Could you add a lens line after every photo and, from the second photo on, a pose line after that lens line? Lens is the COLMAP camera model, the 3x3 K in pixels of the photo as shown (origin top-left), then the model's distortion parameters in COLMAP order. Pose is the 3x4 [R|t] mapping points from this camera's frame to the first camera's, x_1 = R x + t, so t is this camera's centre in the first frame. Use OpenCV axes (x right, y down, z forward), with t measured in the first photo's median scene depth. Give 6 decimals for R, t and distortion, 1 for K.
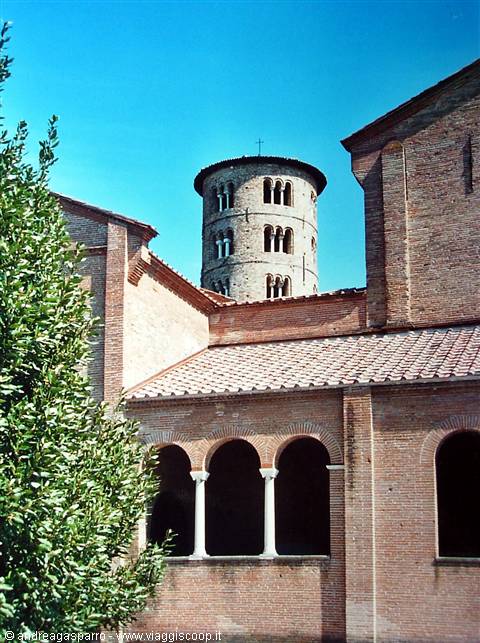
lens RADIAL K [[2028.6, 0, 239.5], [0, 2028.6, 321.6], [0, 0, 1]] dist [-0.226927, 0.000000]
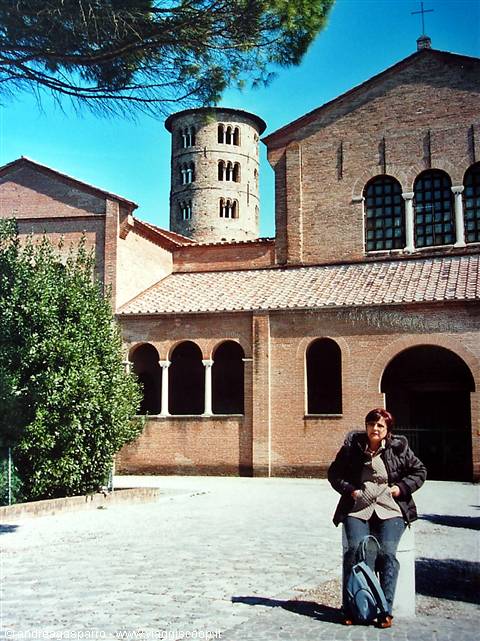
lens RADIAL K [[568.5, 0, 239.6], [0, 568.5, 318.5], [0, 0, 1]] dist [0.024833, 0.003937]
pose [[0.992488, 0.006446, 0.122168, -0.016520], [0.000801, 0.998247, -0.059181, 0.068441], [-0.122336, 0.058834, 0.990743, 0.561769]]
